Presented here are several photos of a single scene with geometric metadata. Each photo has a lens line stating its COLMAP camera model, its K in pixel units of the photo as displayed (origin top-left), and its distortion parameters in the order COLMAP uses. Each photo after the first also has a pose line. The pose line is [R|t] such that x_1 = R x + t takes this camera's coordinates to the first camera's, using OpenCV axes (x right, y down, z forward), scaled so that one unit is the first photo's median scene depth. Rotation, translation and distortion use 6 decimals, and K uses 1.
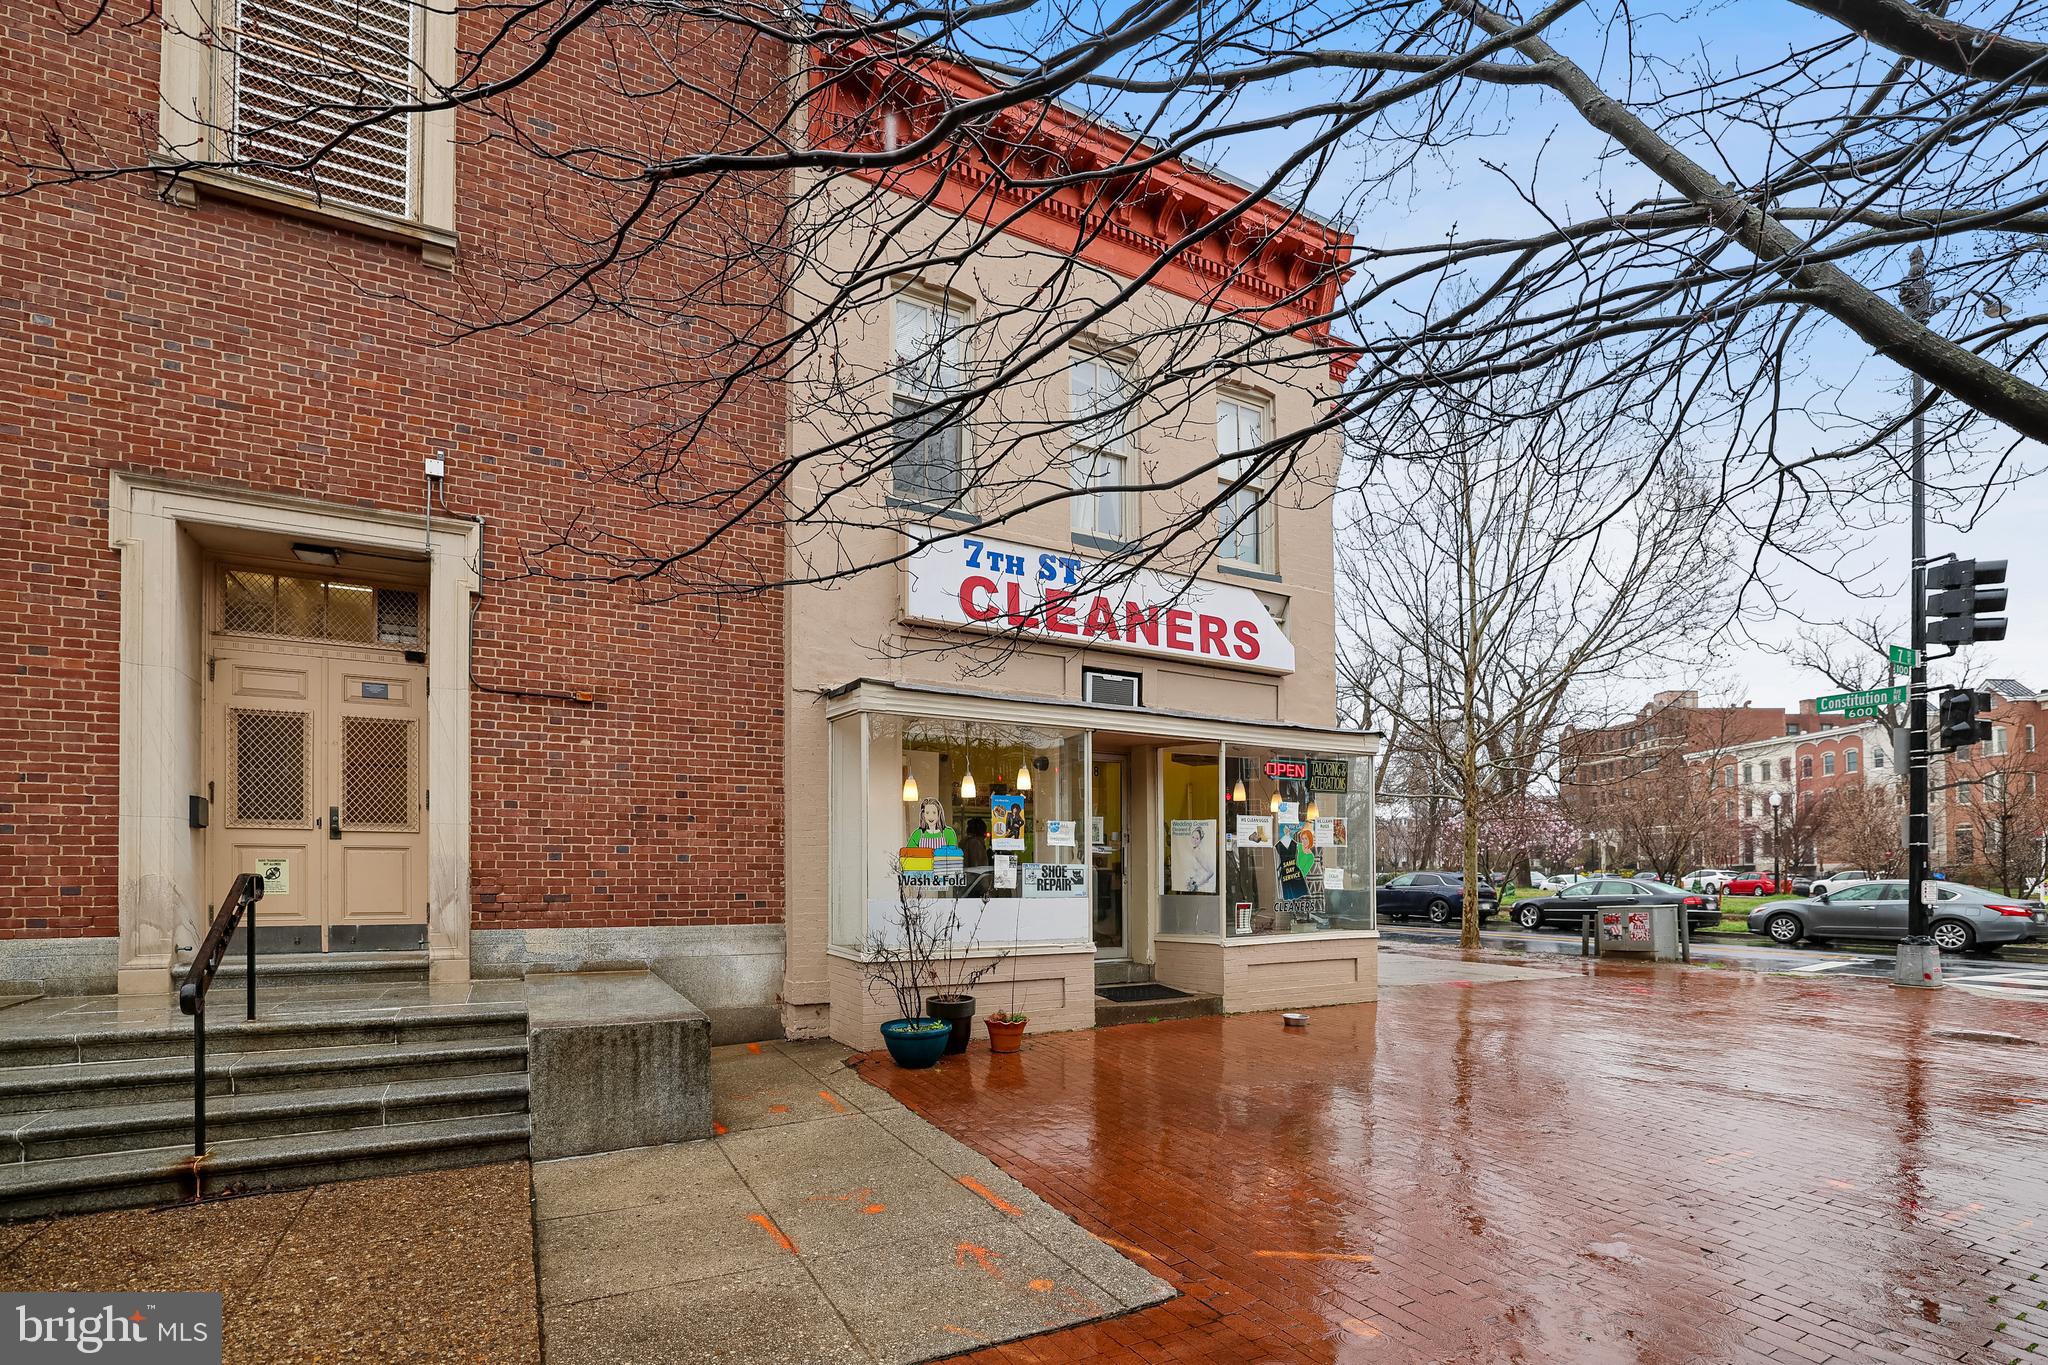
lens RADIAL K [[932.3, 0, 1024.5], [0, 932.3, 851.1], [0, 0, 1]] dist [-0.018064, 0.000883]
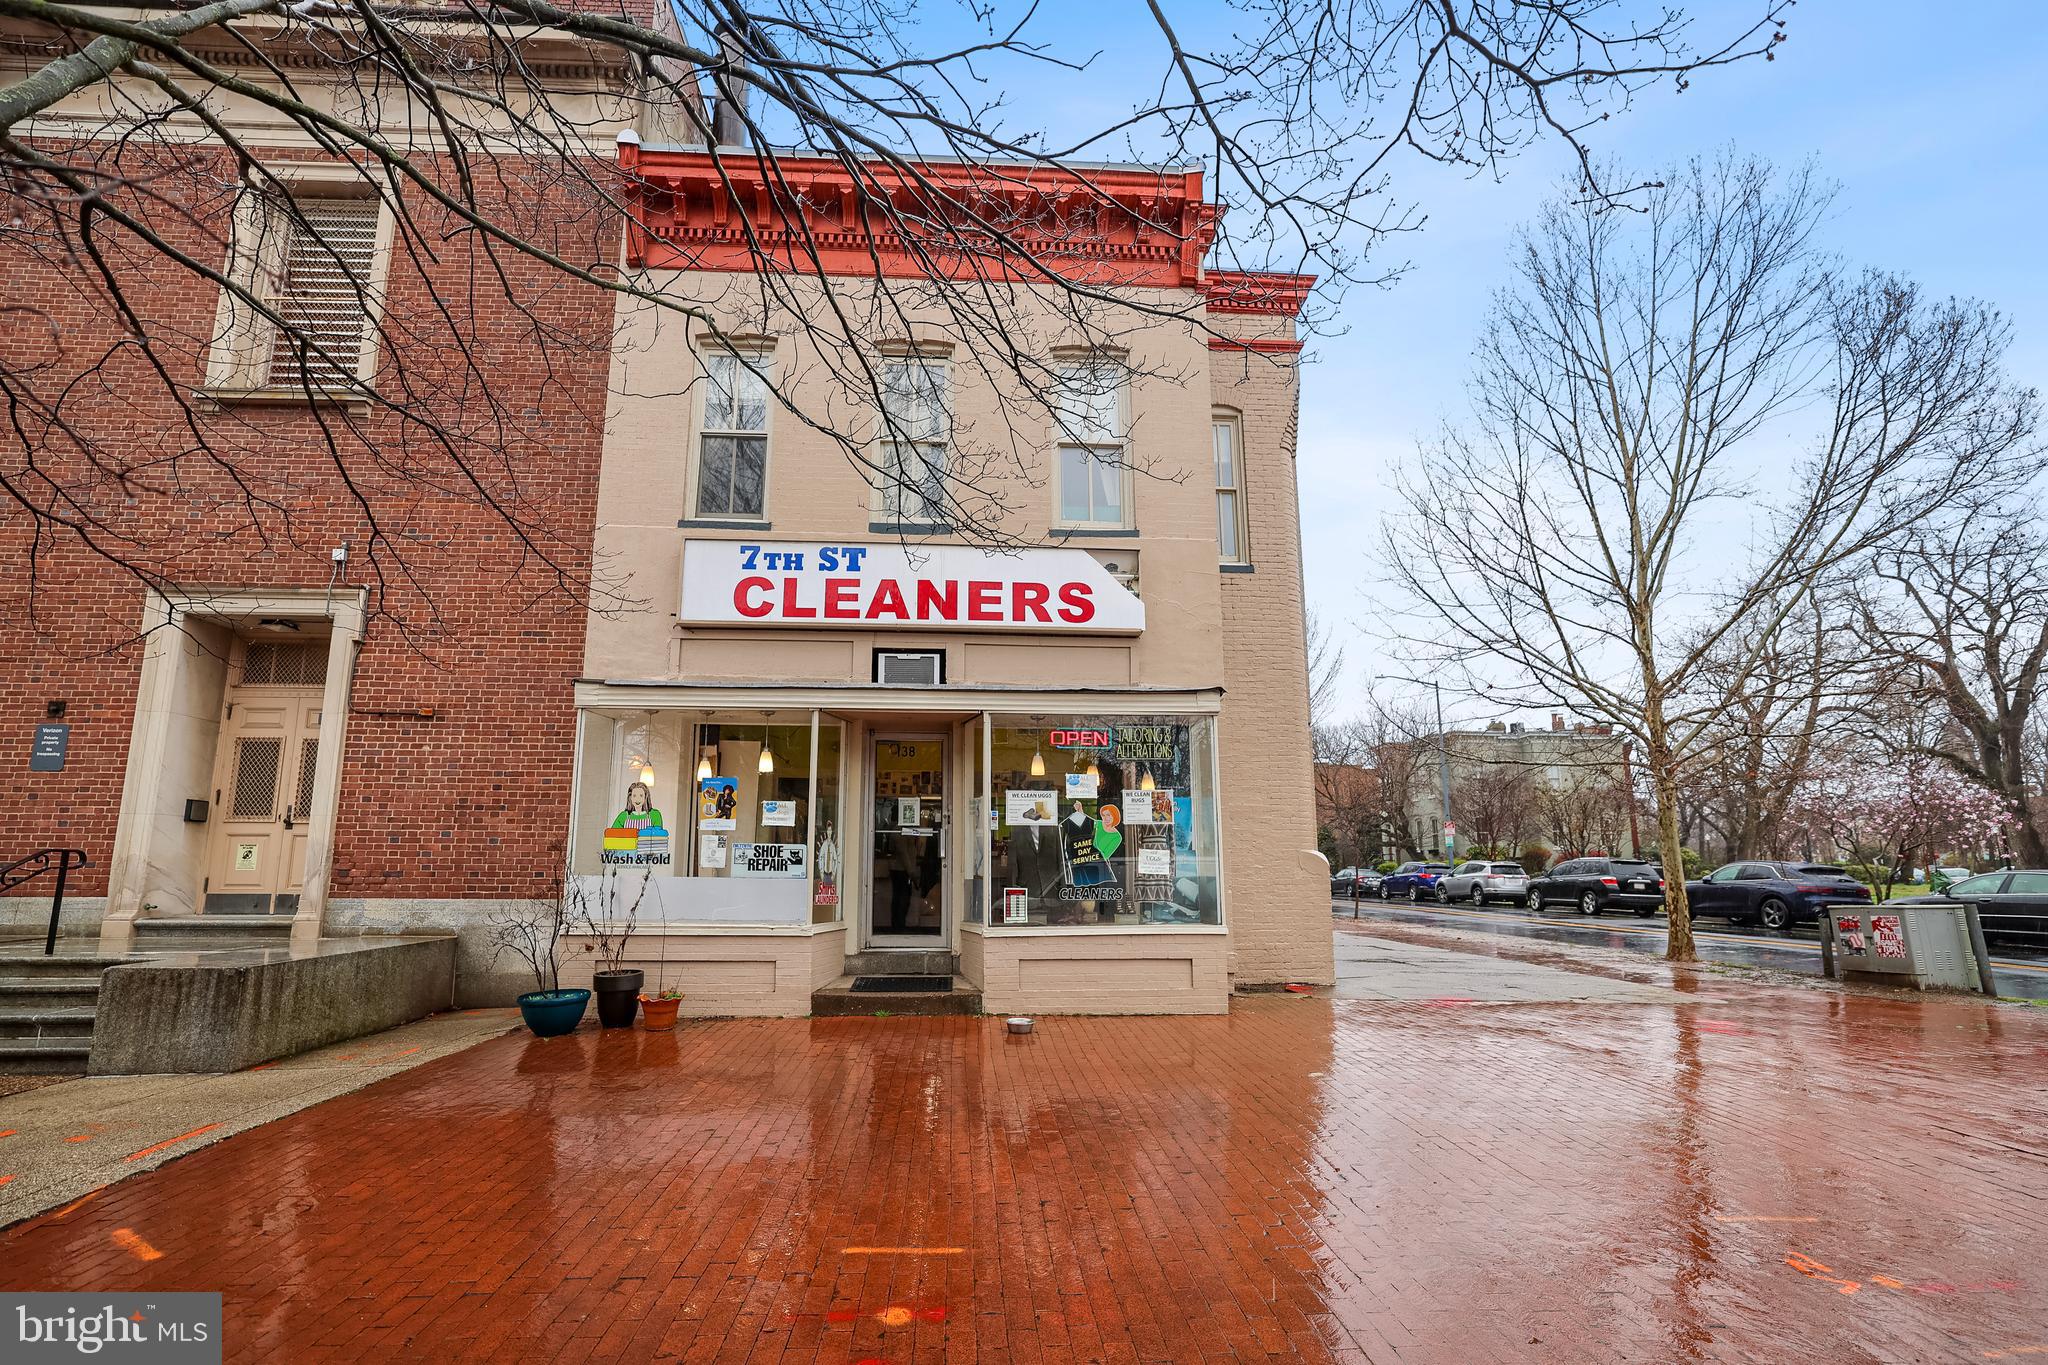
lens RADIAL K [[907.1, 0, 1013.2], [0, 907.1, 716.2], [0, 0, 1]] dist [-0.031556, 0.017632]
pose [[0.907695, -0.070769, -0.413620, 0.650382], [0.009056, 0.988751, -0.149298, 0.024468], [0.419533, 0.131772, 0.898125, 0.205844]]
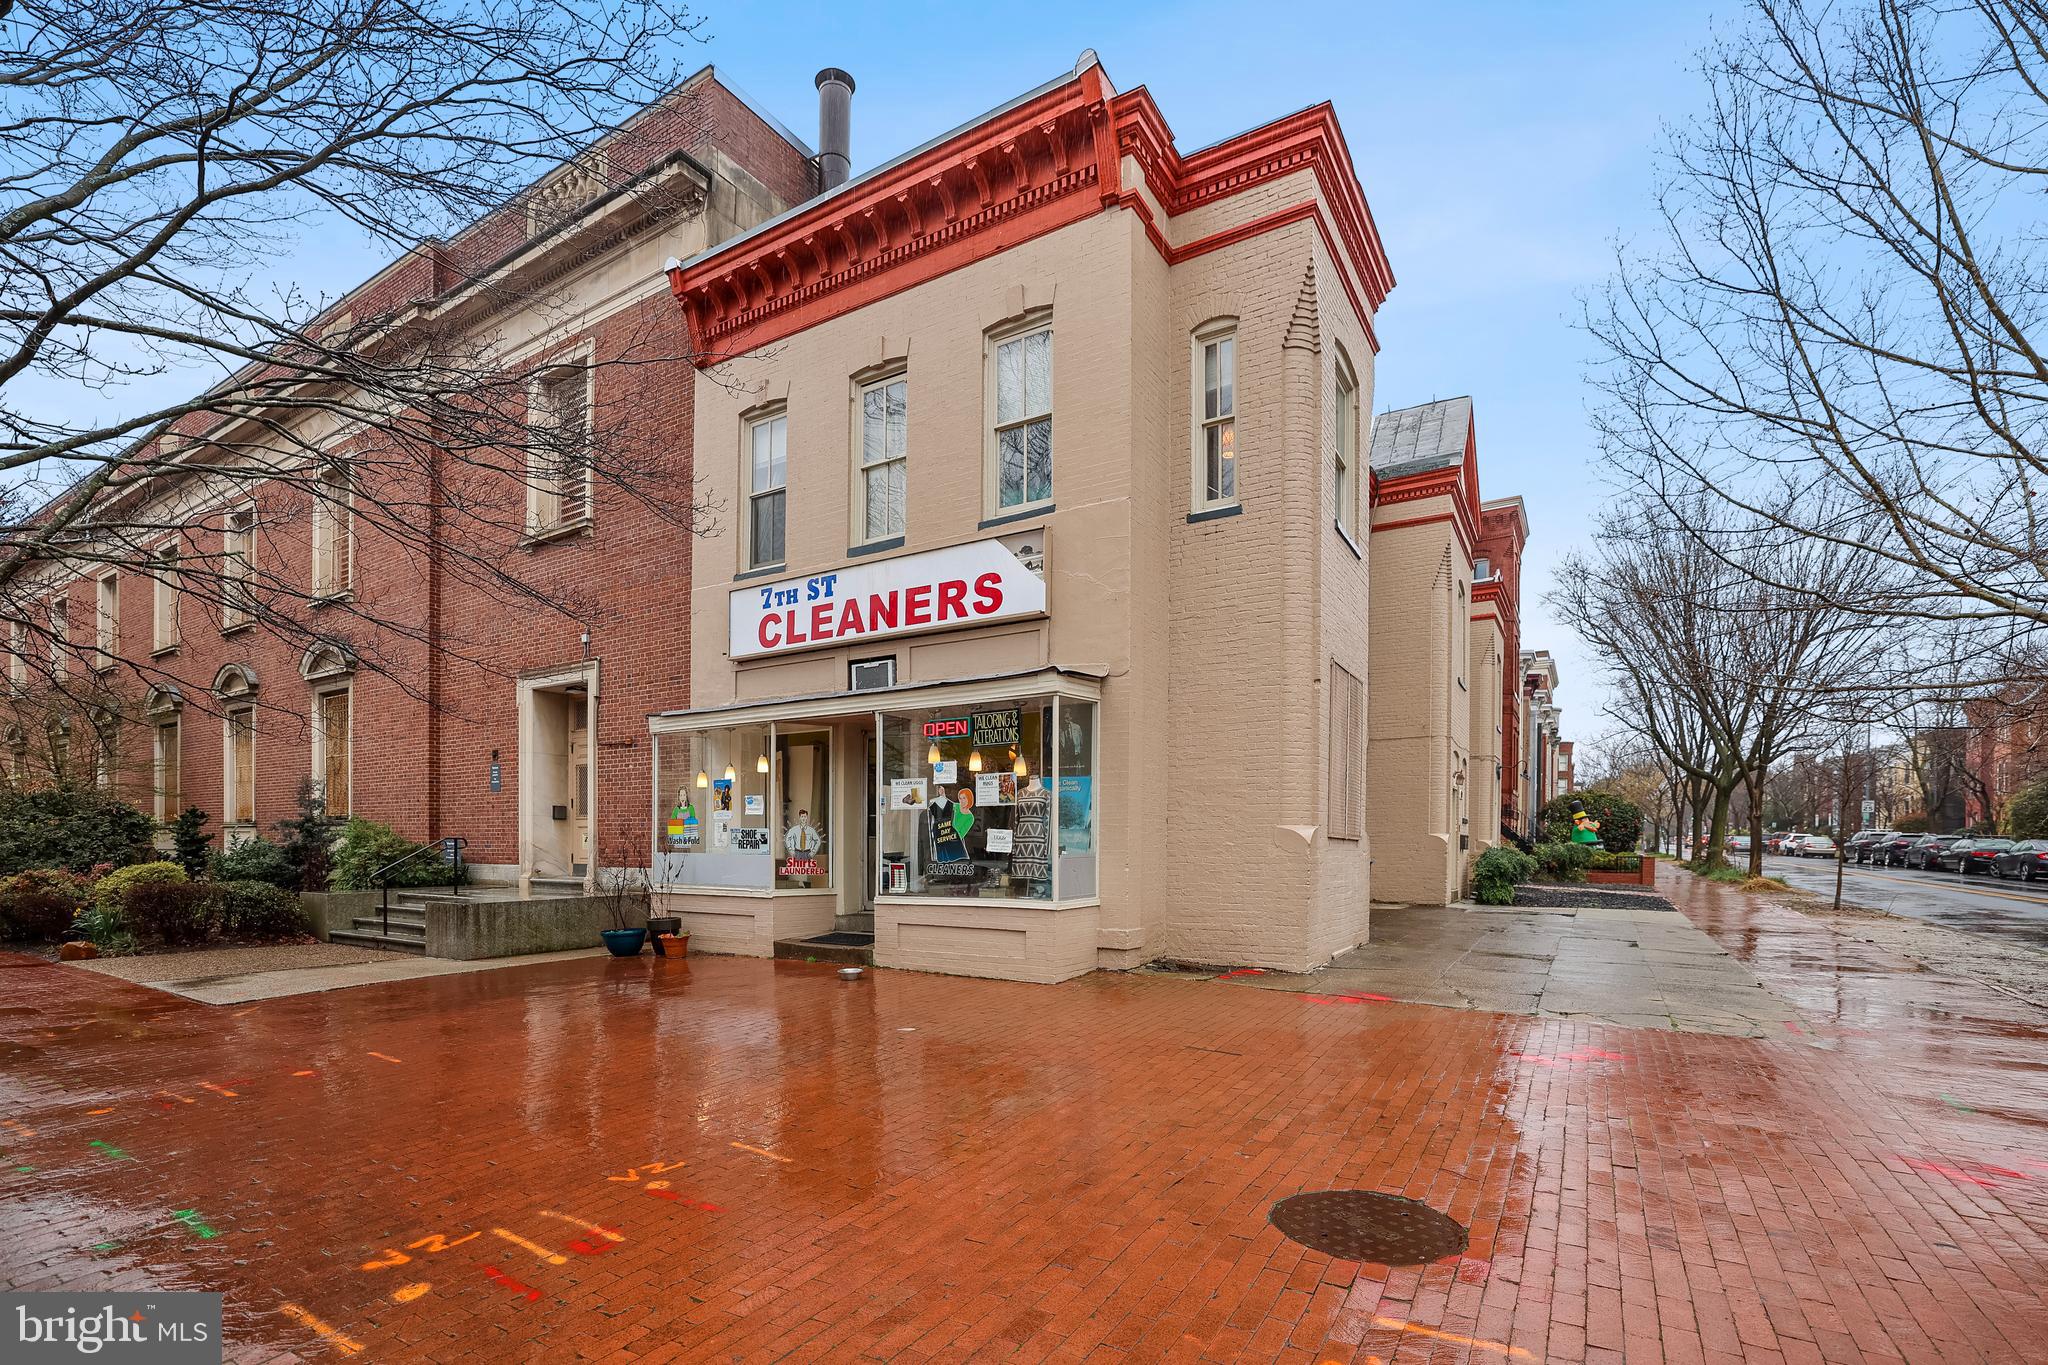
lens RADIAL K [[932.3, 0, 1024.5], [0, 932.3, 851.1], [0, 0, 1]] dist [-0.018064, 0.000883]
pose [[0.502952, 0.003029, -0.864309, 1.295638], [0.018526, 0.999726, 0.014285, 0.032501], [0.864116, -0.023197, 0.502758, 0.641055]]
